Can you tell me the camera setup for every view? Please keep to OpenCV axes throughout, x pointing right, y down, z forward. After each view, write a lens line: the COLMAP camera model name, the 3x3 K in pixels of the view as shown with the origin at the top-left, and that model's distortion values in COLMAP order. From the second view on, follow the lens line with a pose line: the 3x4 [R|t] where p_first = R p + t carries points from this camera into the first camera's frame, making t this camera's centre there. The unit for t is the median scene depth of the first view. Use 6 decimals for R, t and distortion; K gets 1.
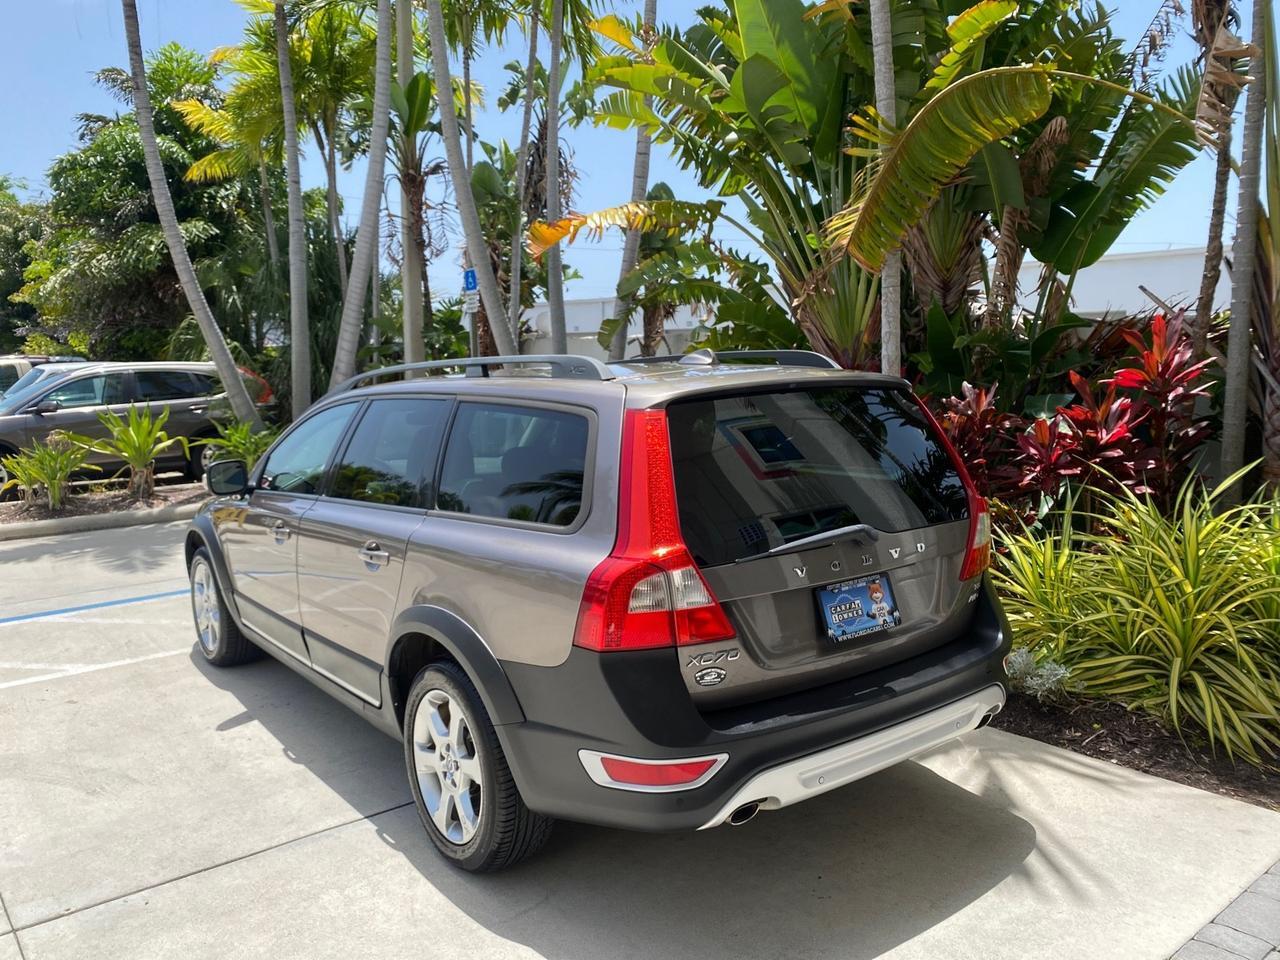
lens RADIAL K [[977.6, 0, 642.8], [0, 977.6, 478.7], [0, 0, 1]] dist [0.003669, 0.000281]
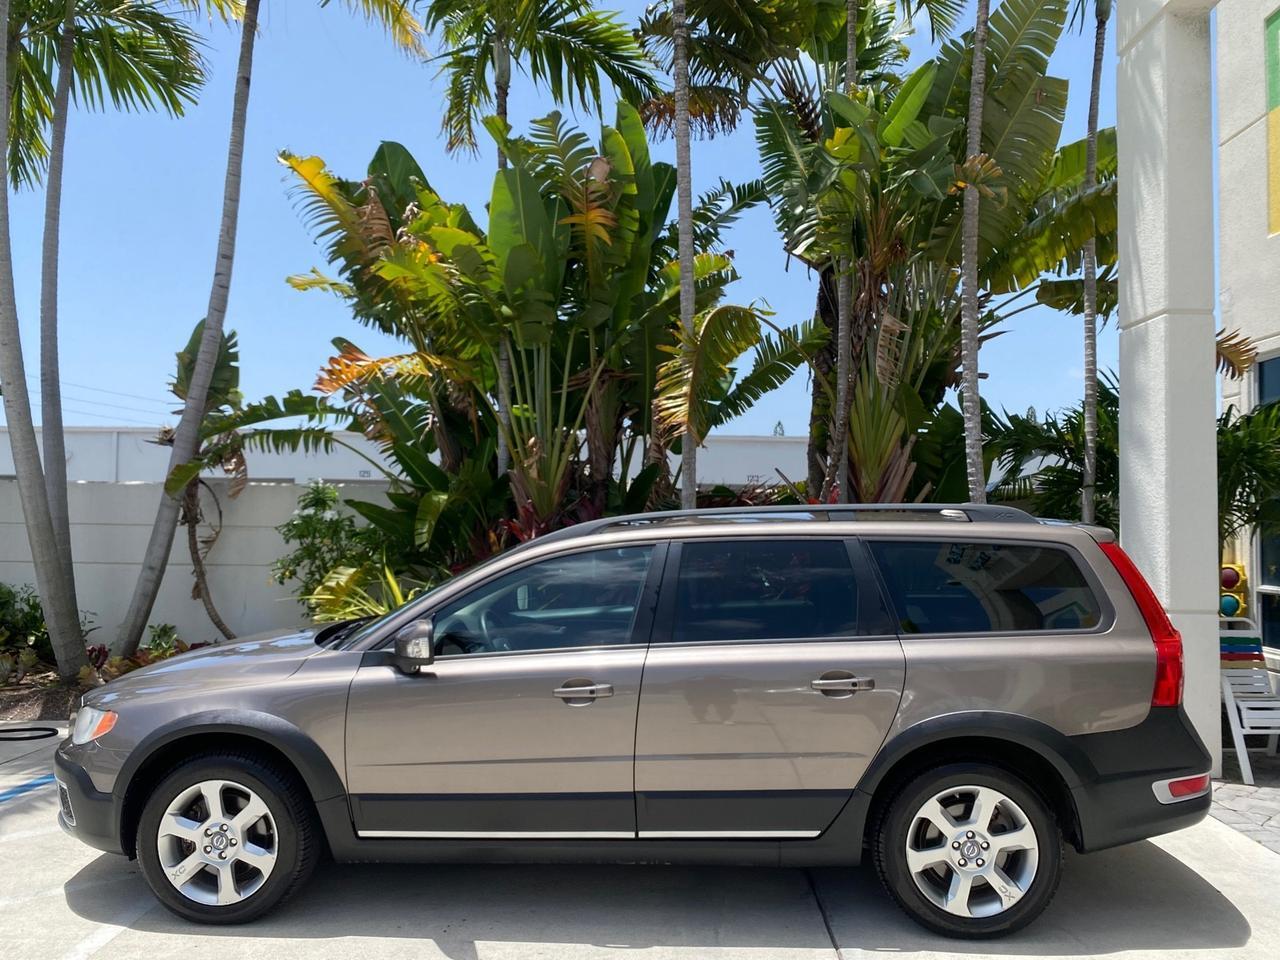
lens RADIAL K [[977.6, 0, 642.8], [0, 977.6, 478.7], [0, 0, 1]] dist [0.003669, 0.000281]
pose [[0.655161, 0.053936, 0.753561, -0.786211], [0.066704, 0.989423, -0.128812, -0.013610], [-0.752538, 0.134659, 0.644634, 0.274975]]
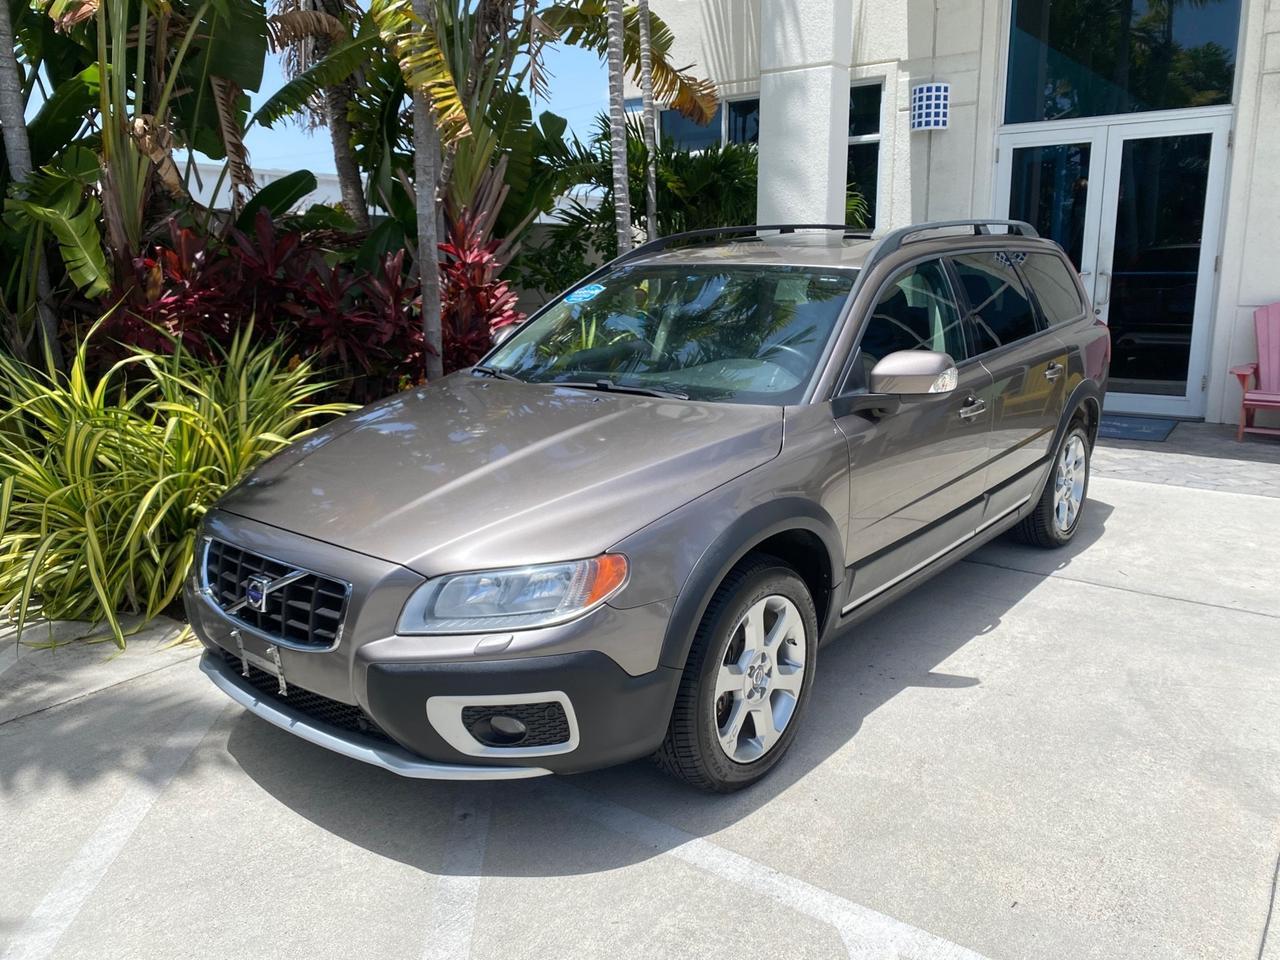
lens RADIAL K [[974.7, 0, 640.0], [0, 974.7, 480.0], [0, 0, 1]] dist [0.013455, -0.009869]
pose [[-0.226731, -0.195410, 0.954153, -0.894934], [0.120604, 0.966493, 0.226596, -0.090277], [-0.966461, 0.166451, -0.195567, 1.140992]]
